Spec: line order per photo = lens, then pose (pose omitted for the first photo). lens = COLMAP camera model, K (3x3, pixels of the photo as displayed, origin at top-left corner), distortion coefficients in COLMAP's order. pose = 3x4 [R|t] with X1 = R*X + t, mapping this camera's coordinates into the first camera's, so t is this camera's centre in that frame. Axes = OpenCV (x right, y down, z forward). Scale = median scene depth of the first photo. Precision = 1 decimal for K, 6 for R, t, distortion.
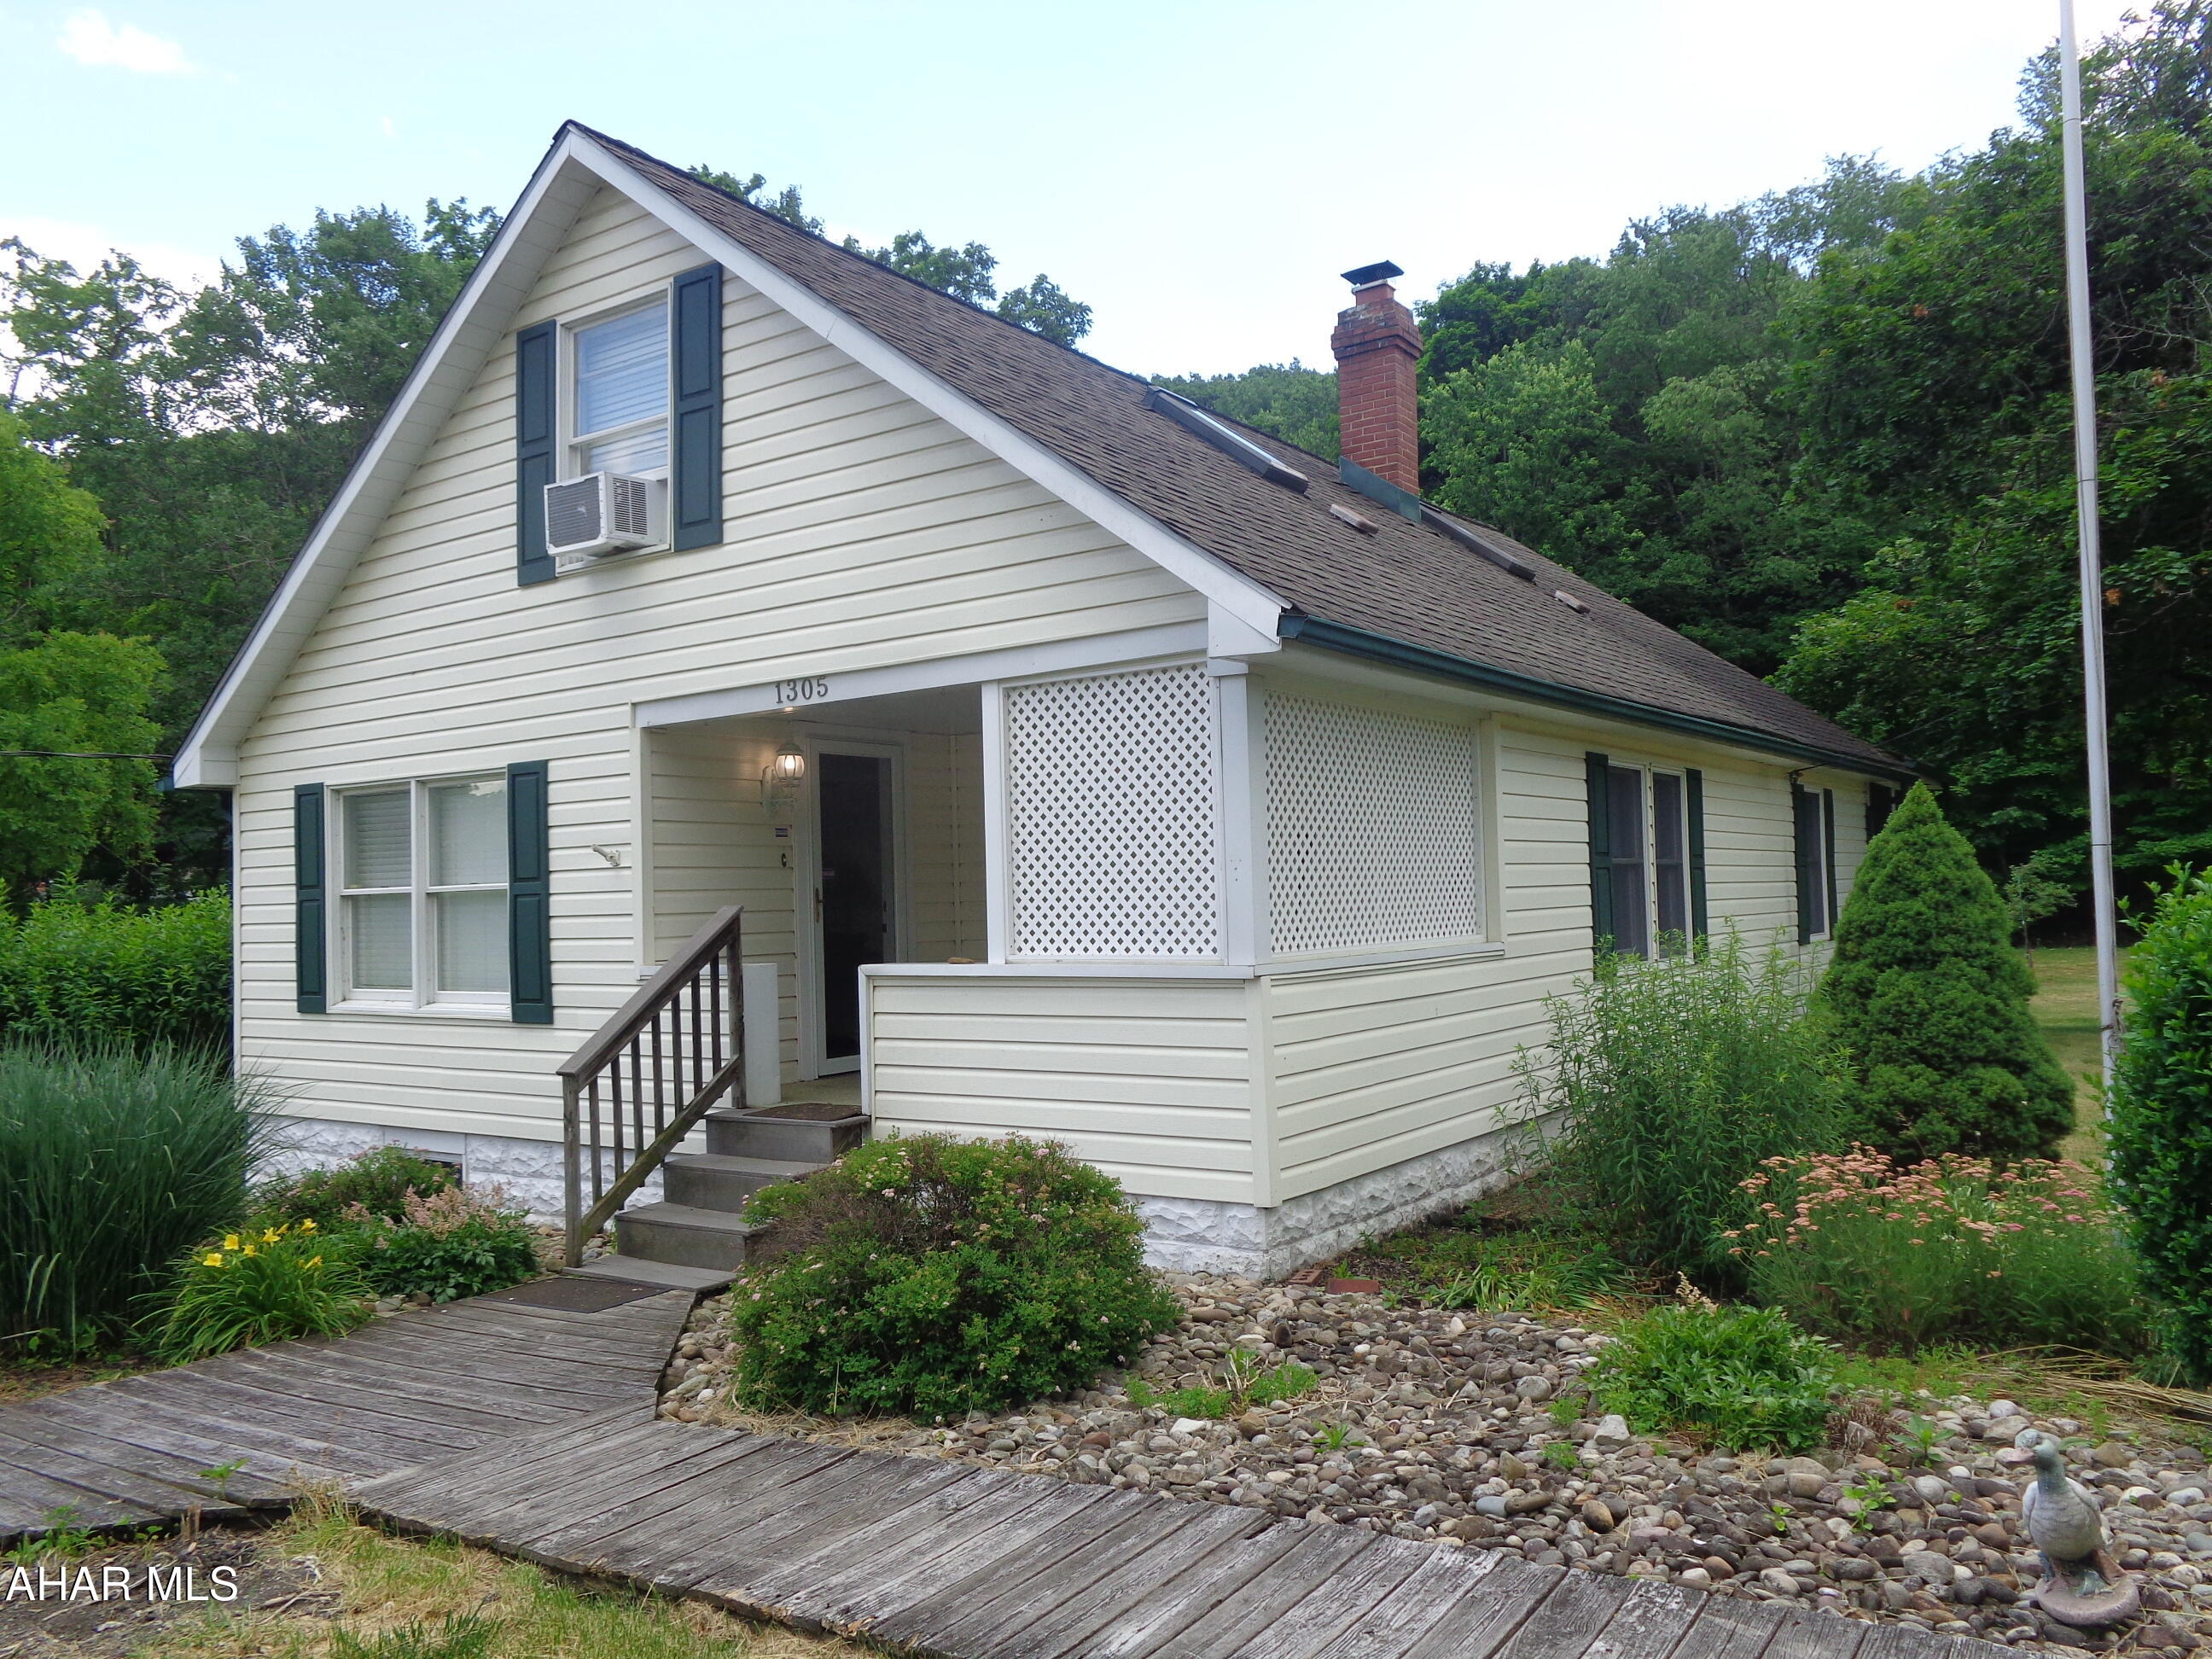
lens RADIAL K [[1587.6, 0, 1139.4], [0, 1587.6, 900.1], [0, 0, 1]] dist [0.001181, 0.003854]
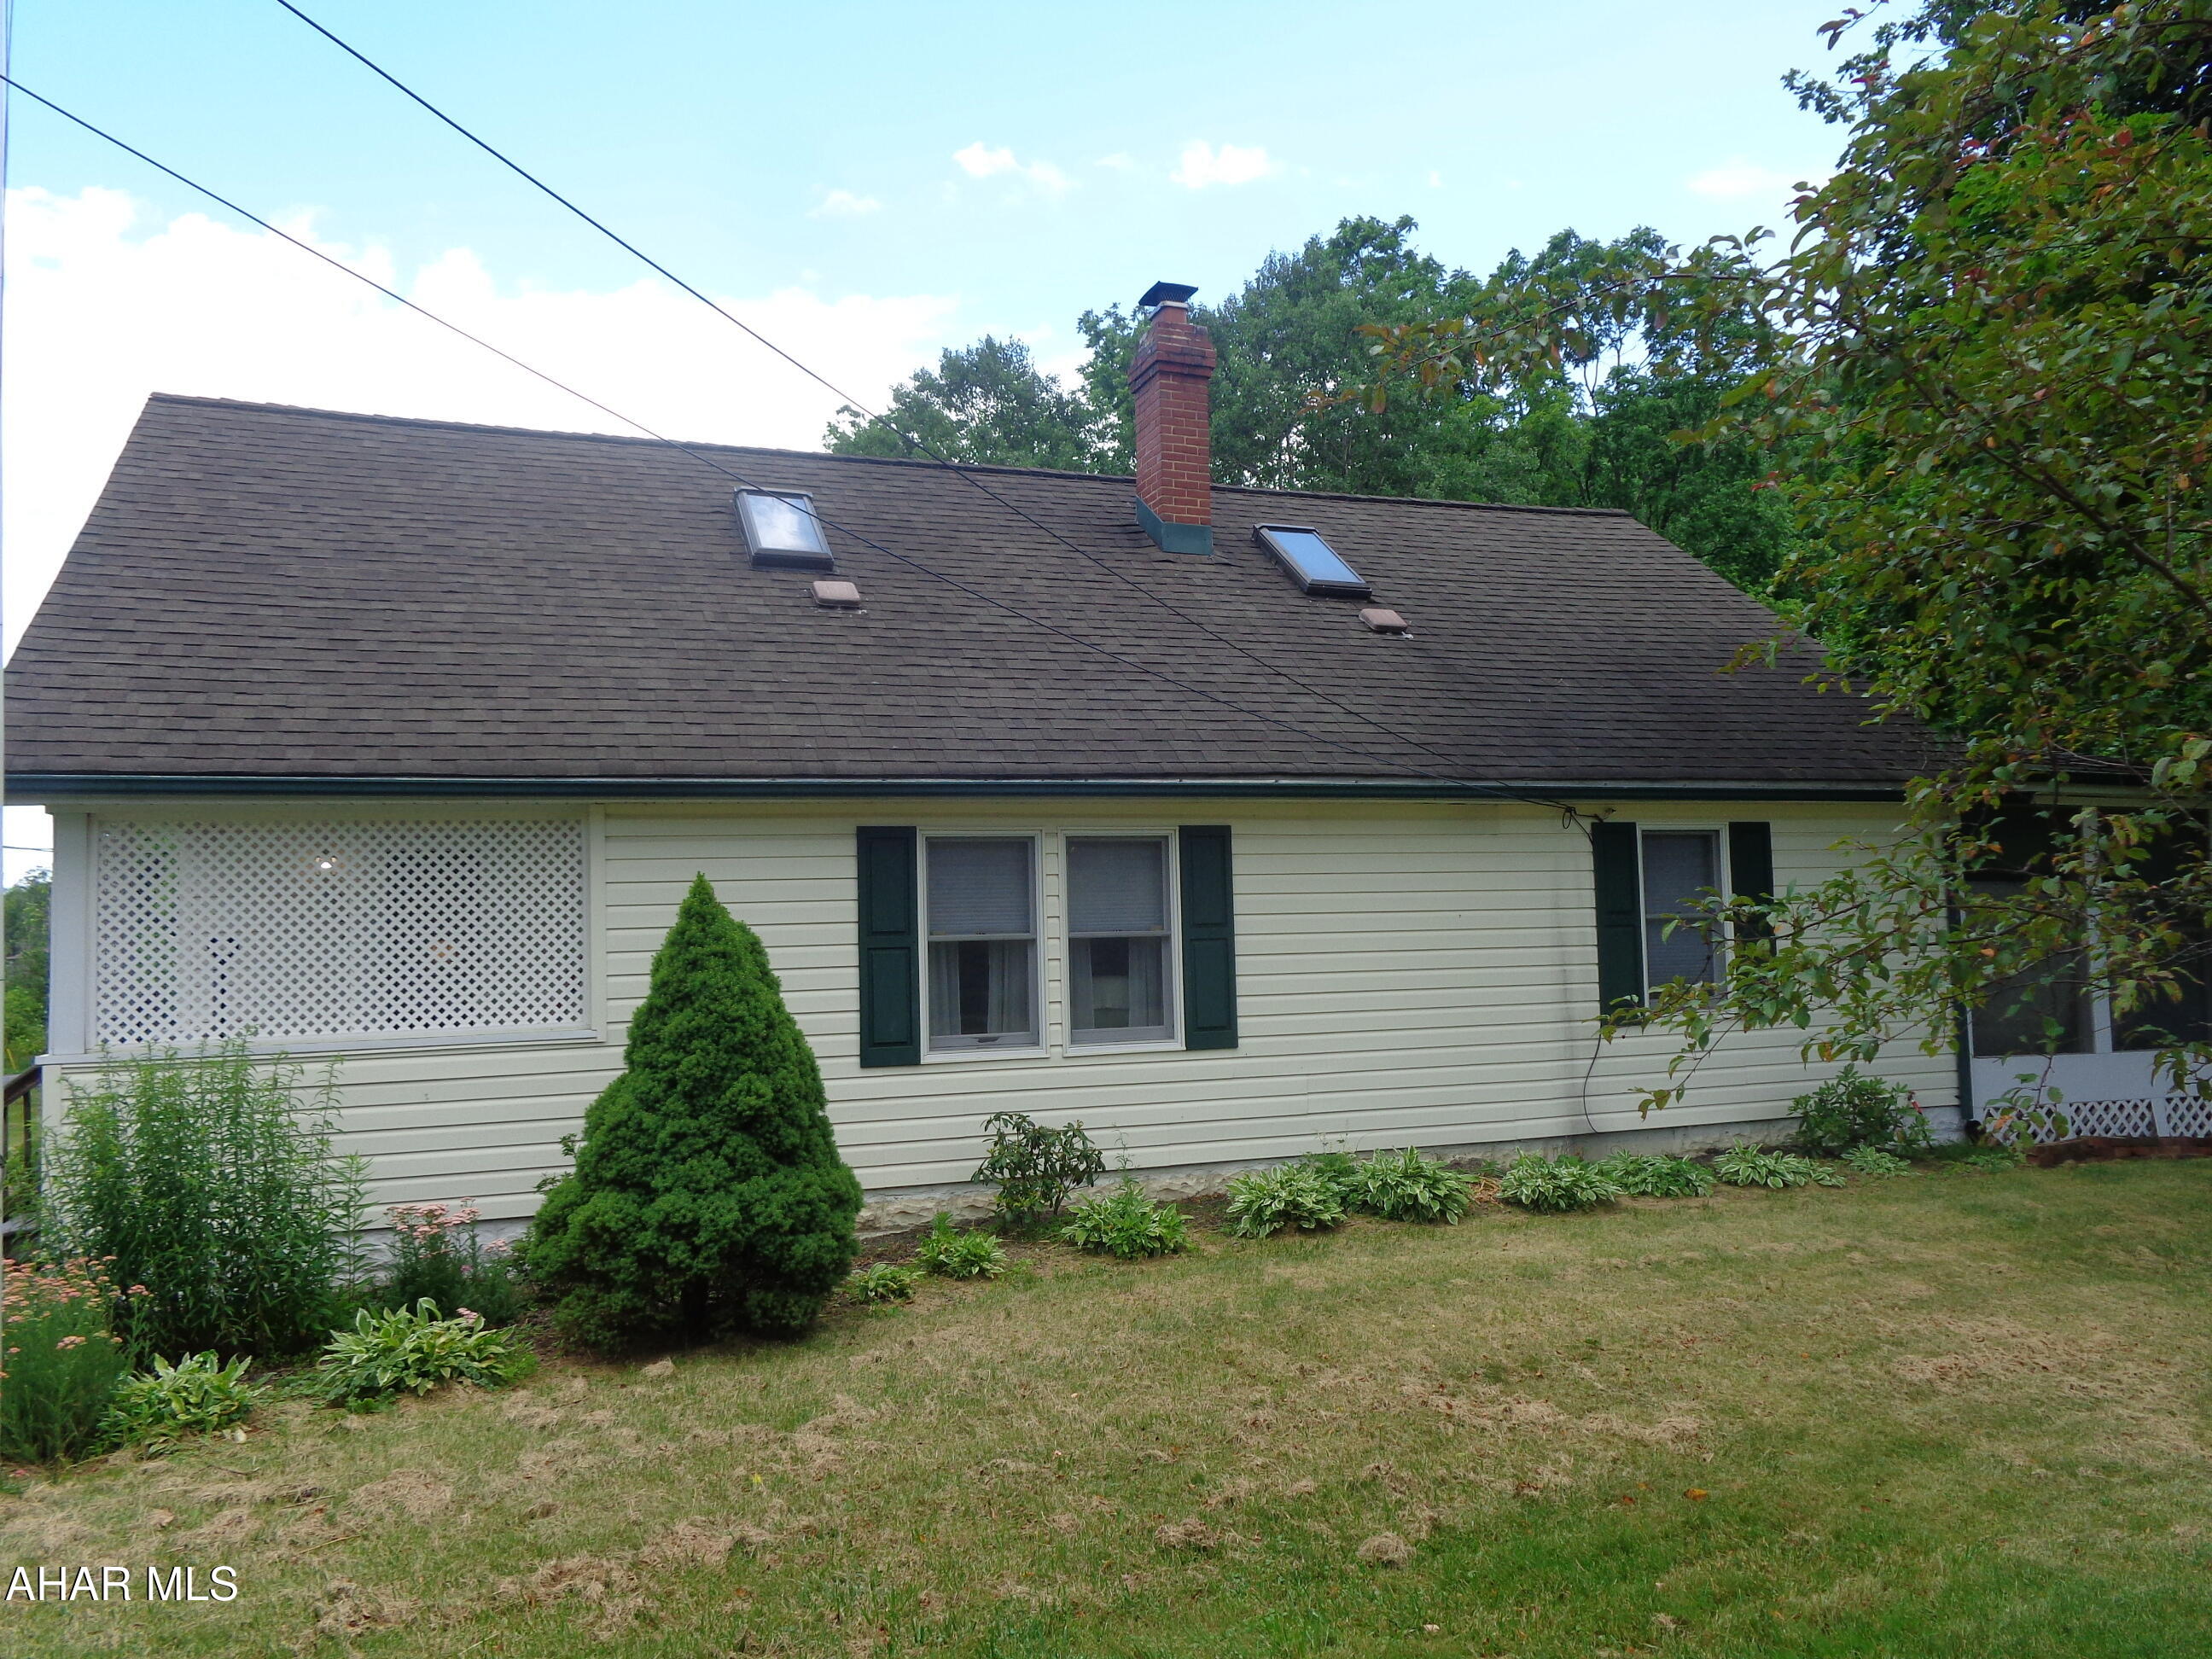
lens RADIAL K [[1653.6, 0, 1106.5], [0, 1653.6, 818.9], [0, 0, 1]] dist [-0.002799, 0.003664]
pose [[0.830686, -0.032606, -0.555786, 0.253589], [-0.003652, 0.997943, -0.064005, -0.009503], [0.556729, 0.055198, 0.828858, 0.071602]]
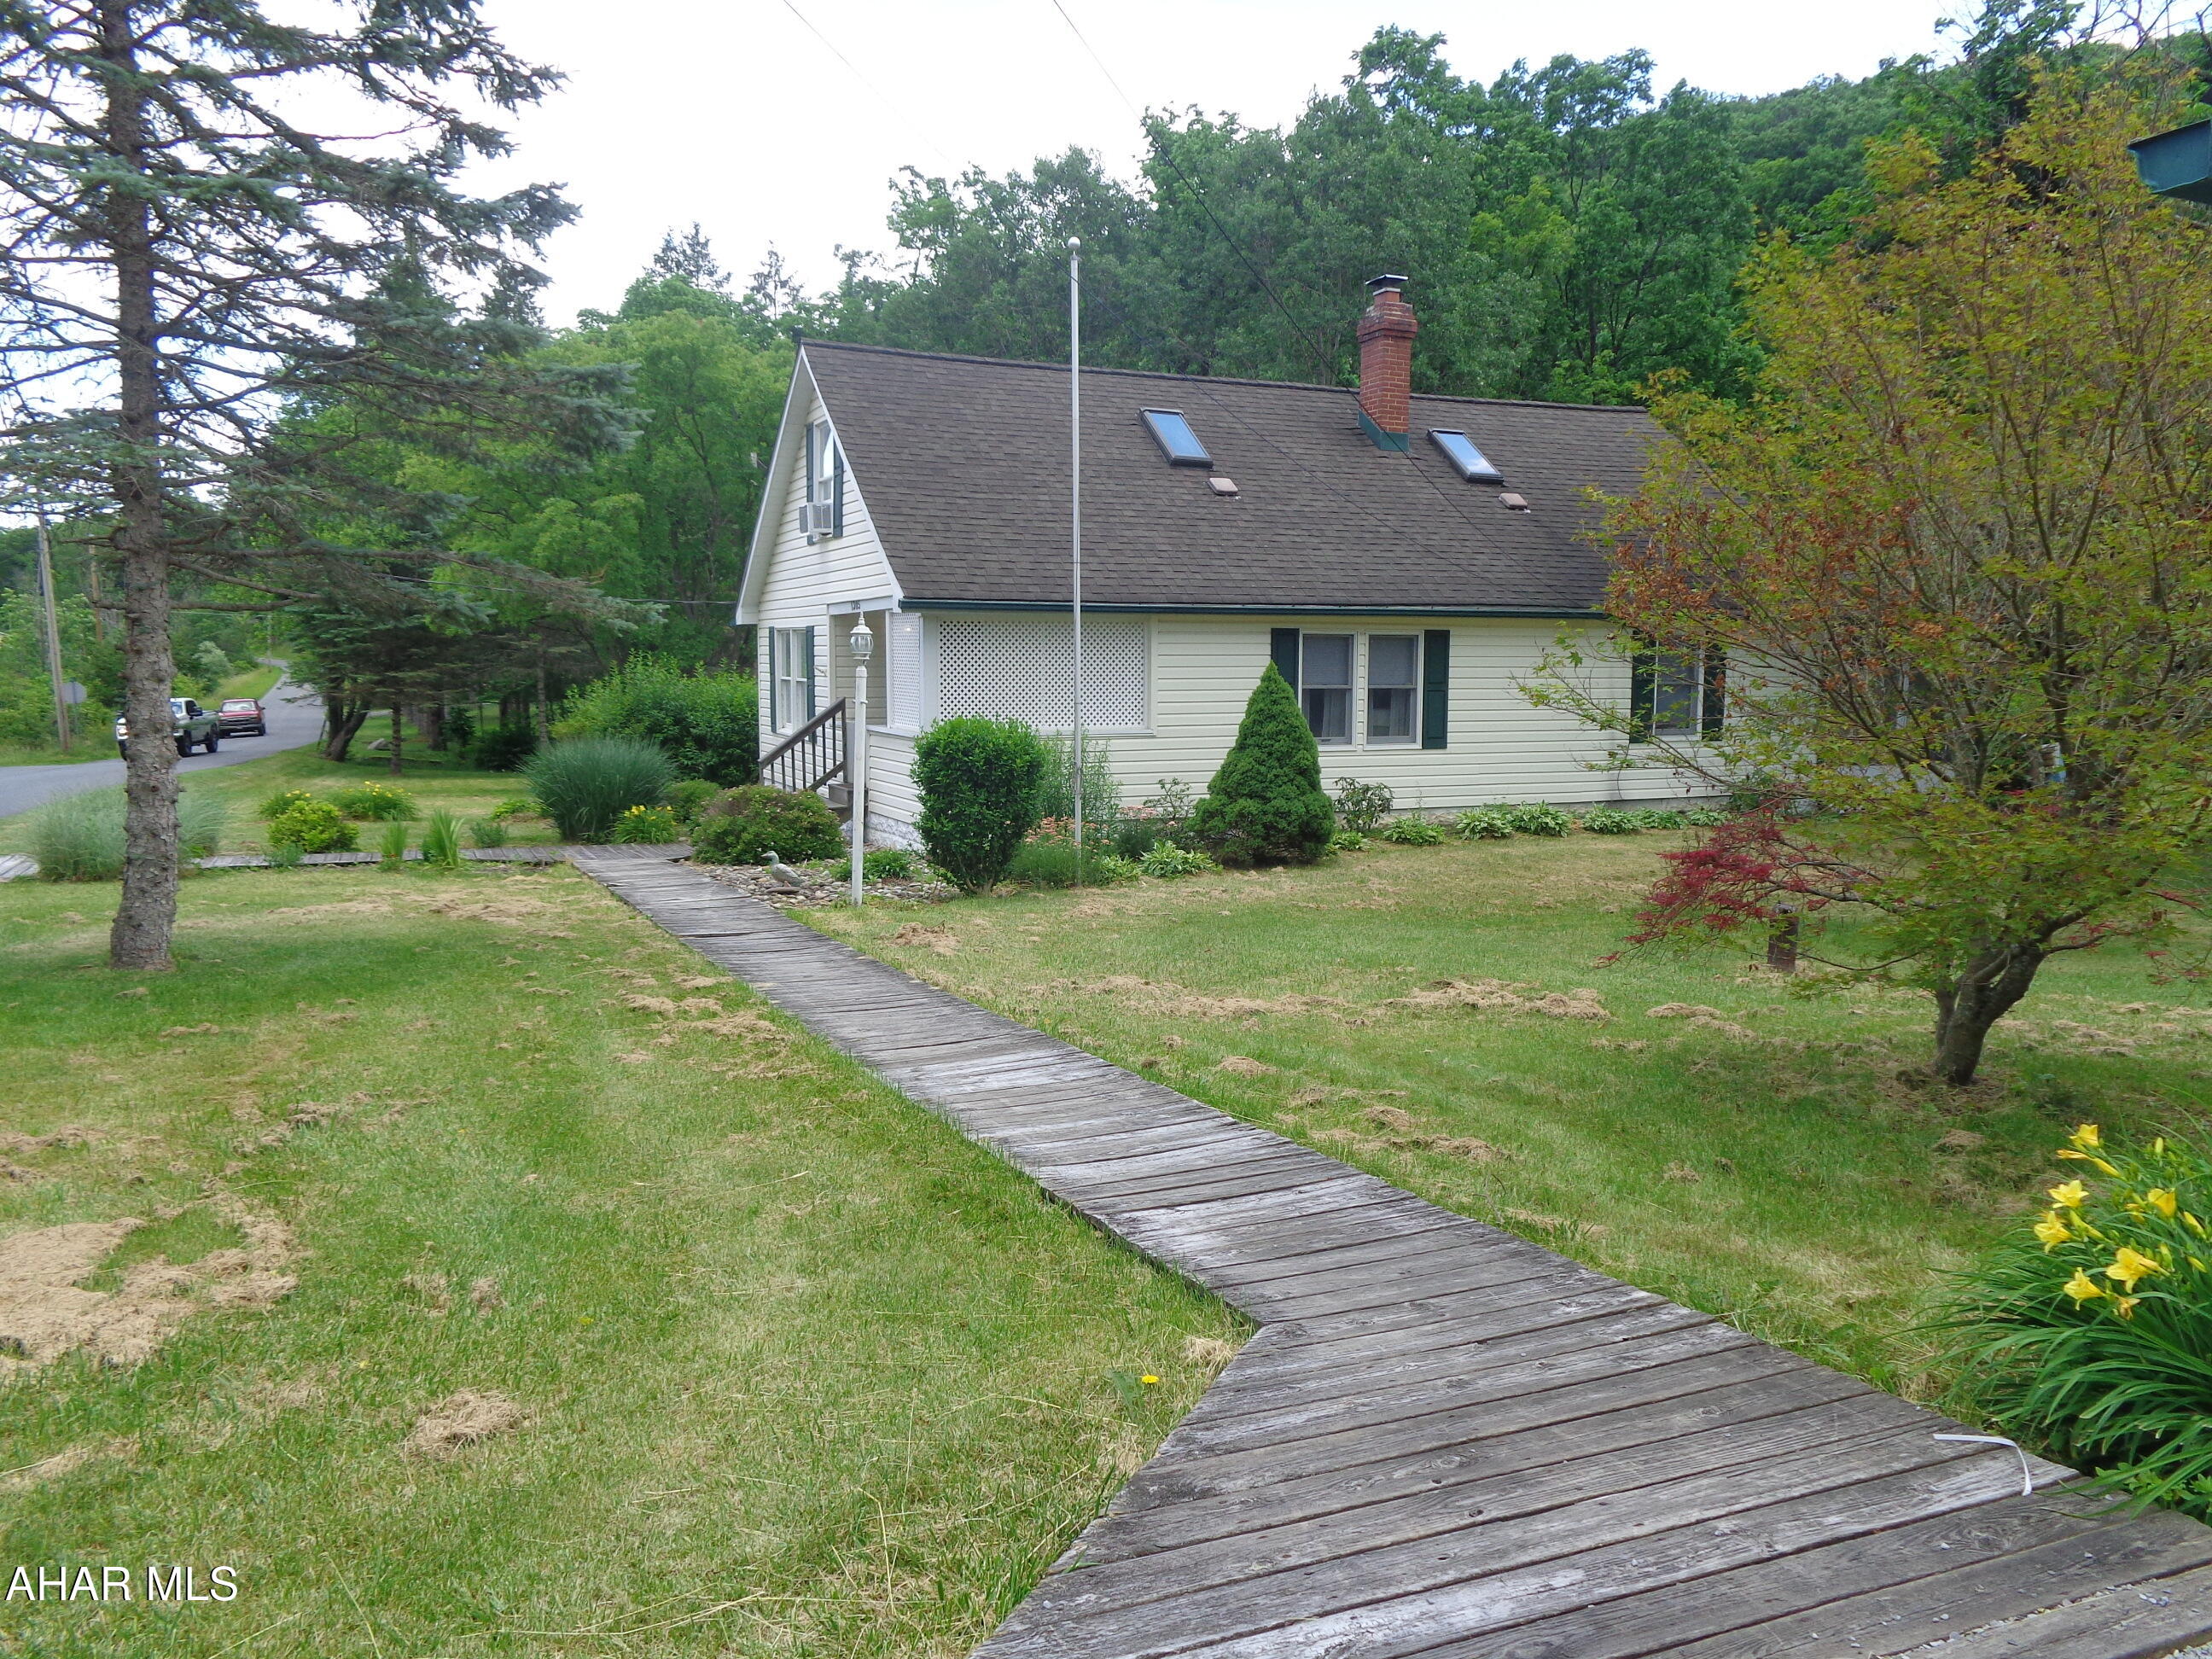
lens RADIAL K [[1608.3, 0, 1106.4], [0, 1608.3, 813.4], [0, 0, 1]] dist [-0.048062, 0.082900]
pose [[0.853765, 0.082892, -0.514017, 0.288233], [-0.033229, 0.993908, 0.105089, -0.018632], [0.519597, -0.072641, 0.851318, -0.179926]]
